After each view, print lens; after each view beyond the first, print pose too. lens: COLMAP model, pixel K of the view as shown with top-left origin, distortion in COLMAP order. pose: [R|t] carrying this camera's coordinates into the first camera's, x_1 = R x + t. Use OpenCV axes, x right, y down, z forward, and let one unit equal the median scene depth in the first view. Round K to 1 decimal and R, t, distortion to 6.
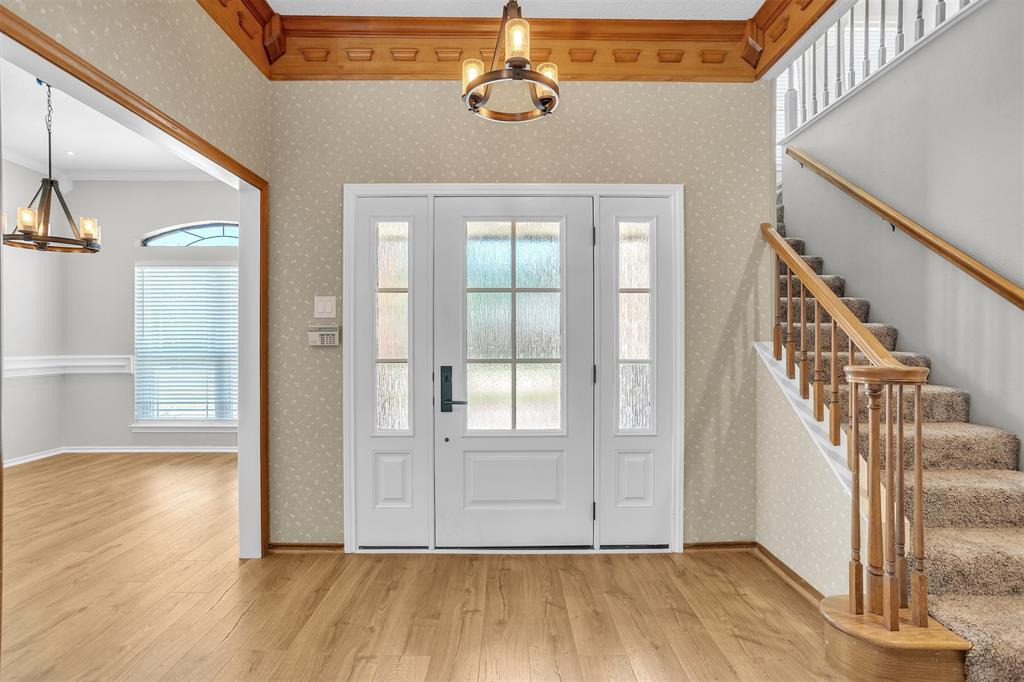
lens RADIAL K [[498.7, 0, 509.5], [0, 498.7, 340.7], [0, 0, 1]] dist [-0.035000, 0.024365]
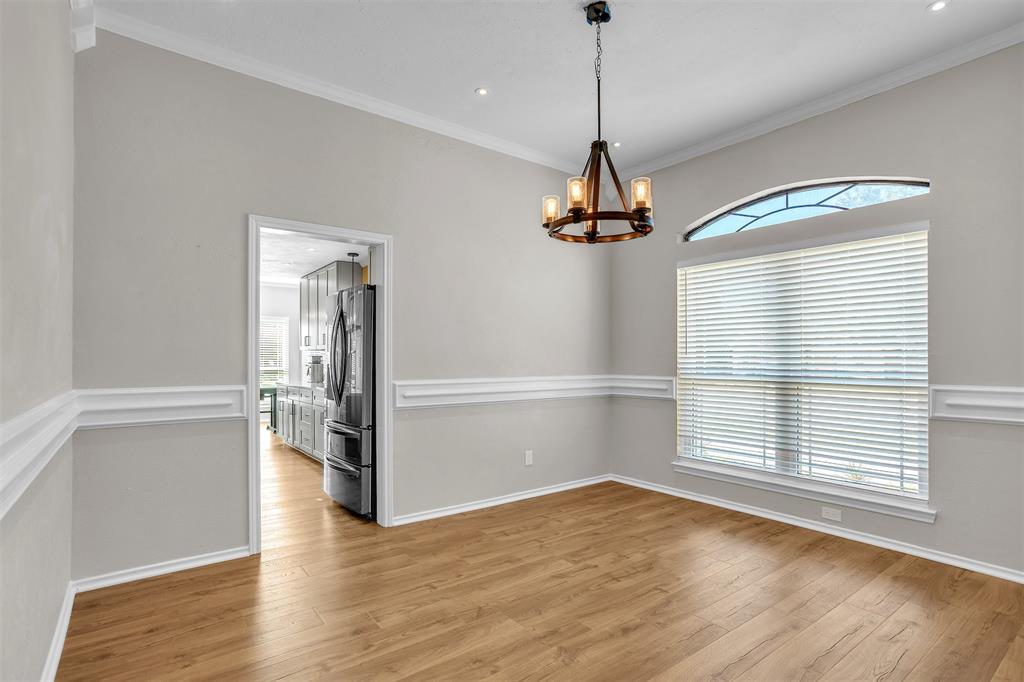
lens RADIAL K [[498.7, 0, 509.5], [0, 498.7, 340.7], [0, 0, 1]] dist [-0.035000, 0.024365]
pose [[0.596230, -0.023277, -0.802476, -0.278335], [-0.005610, 0.999434, -0.033158, -0.001954], [0.802794, 0.024271, 0.595763, 0.300876]]
